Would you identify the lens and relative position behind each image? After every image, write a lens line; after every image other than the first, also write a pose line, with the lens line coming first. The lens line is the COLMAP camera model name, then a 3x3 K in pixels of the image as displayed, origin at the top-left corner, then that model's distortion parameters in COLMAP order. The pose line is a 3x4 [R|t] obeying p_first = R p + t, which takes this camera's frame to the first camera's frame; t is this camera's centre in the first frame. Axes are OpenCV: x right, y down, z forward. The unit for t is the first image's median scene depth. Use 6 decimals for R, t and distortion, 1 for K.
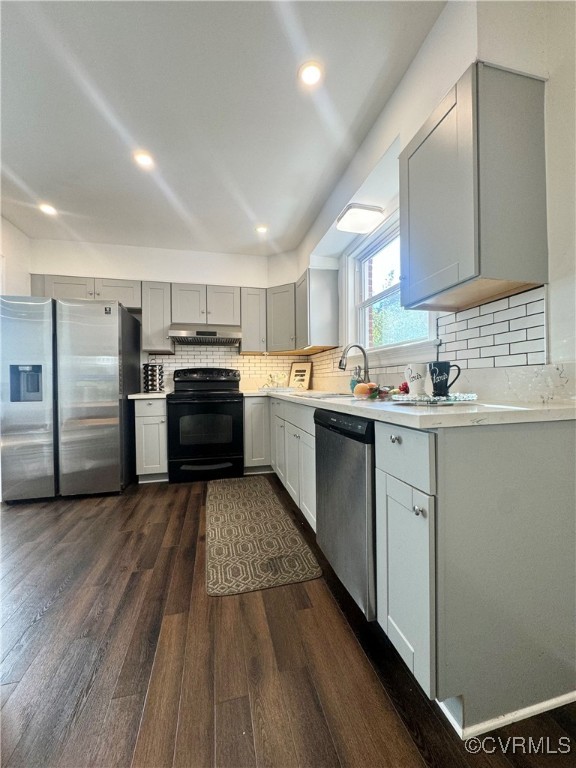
lens RADIAL K [[306.4, 0, 290.1], [0, 306.4, 383.1], [0, 0, 1]] dist [-0.003154, 0.000177]
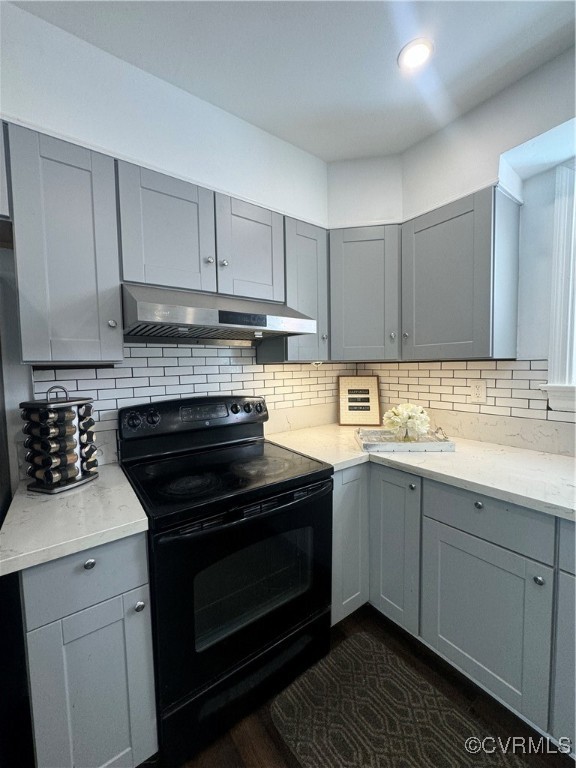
lens RADIAL K [[306.4, 0, 289.7], [0, 306.4, 384.6], [0, 0, 1]] dist [-0.003154, 0.000177]
pose [[0.922542, -0.030123, 0.384720, -0.340709], [0.009790, 0.998455, 0.054703, -0.095611], [-0.385773, -0.046700, 0.921411, 0.594415]]
